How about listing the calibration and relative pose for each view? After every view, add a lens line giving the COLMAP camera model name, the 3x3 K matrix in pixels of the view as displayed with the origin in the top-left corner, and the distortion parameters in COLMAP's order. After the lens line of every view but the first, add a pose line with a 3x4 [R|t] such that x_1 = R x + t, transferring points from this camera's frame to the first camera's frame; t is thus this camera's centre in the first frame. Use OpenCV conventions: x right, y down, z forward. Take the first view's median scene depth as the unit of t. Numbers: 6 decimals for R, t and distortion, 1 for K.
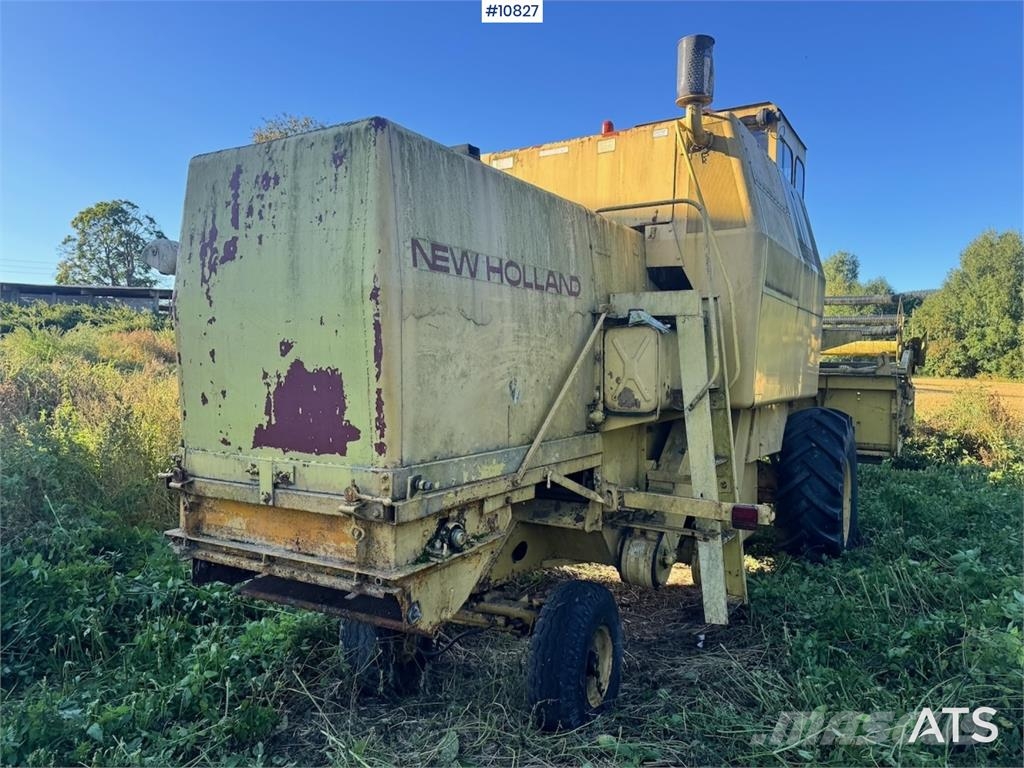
lens RADIAL K [[710.7, 0, 512.0], [0, 710.7, 384.0], [0, 0, 1]] dist [0.069291, -0.093080]
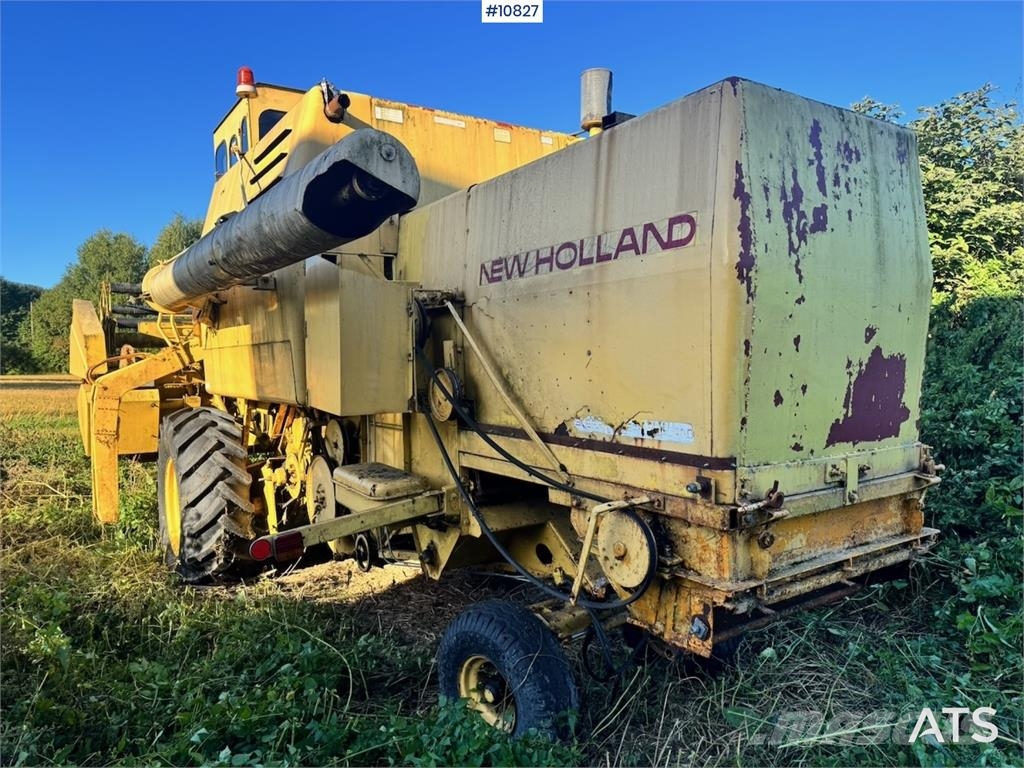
lens RADIAL K [[710.7, 0, 512.0], [0, 710.7, 384.0], [0, 0, 1]] dist [0.069291, -0.093080]
pose [[-0.416306, 0.007406, -0.909194, 0.889286], [-0.034011, 0.999140, 0.023712, -0.012586], [0.908588, 0.040794, -0.415696, 1.379085]]
